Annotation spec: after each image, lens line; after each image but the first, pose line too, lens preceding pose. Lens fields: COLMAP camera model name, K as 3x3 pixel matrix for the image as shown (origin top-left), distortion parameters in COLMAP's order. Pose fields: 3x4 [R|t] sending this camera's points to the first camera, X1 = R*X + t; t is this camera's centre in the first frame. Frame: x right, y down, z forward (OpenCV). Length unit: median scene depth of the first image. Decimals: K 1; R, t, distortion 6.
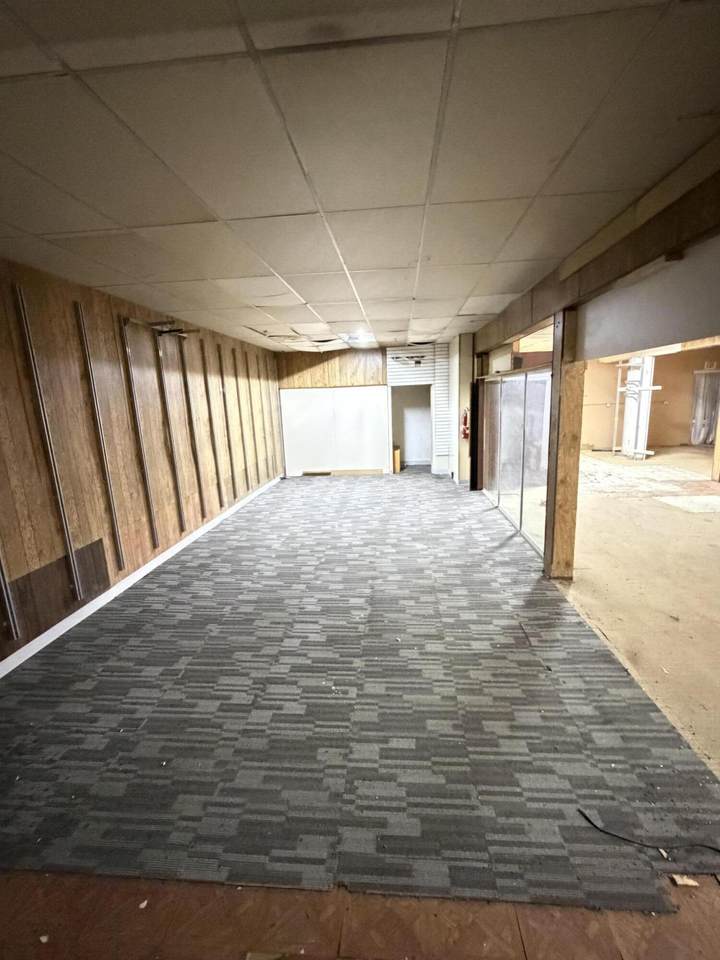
lens RADIAL K [[428.7, 0, 360.0], [0, 428.7, 480.0], [0, 0, 1]] dist [-0.001106, -0.000086]
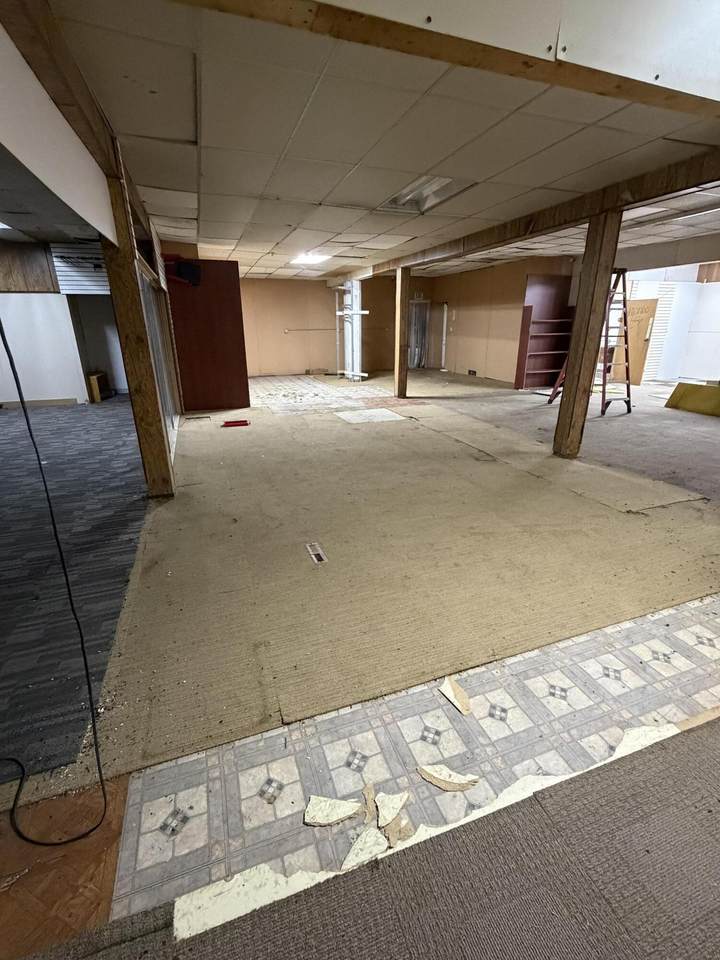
lens RADIAL K [[428.7, 0, 360.0], [0, 428.7, 480.0], [0, 0, 1]] dist [-0.001106, -0.000086]
pose [[0.909534, -0.110151, 0.400767, 0.451195], [0.049948, 0.986222, 0.157708, 0.061220], [-0.412617, -0.123423, 0.902504, -0.023856]]
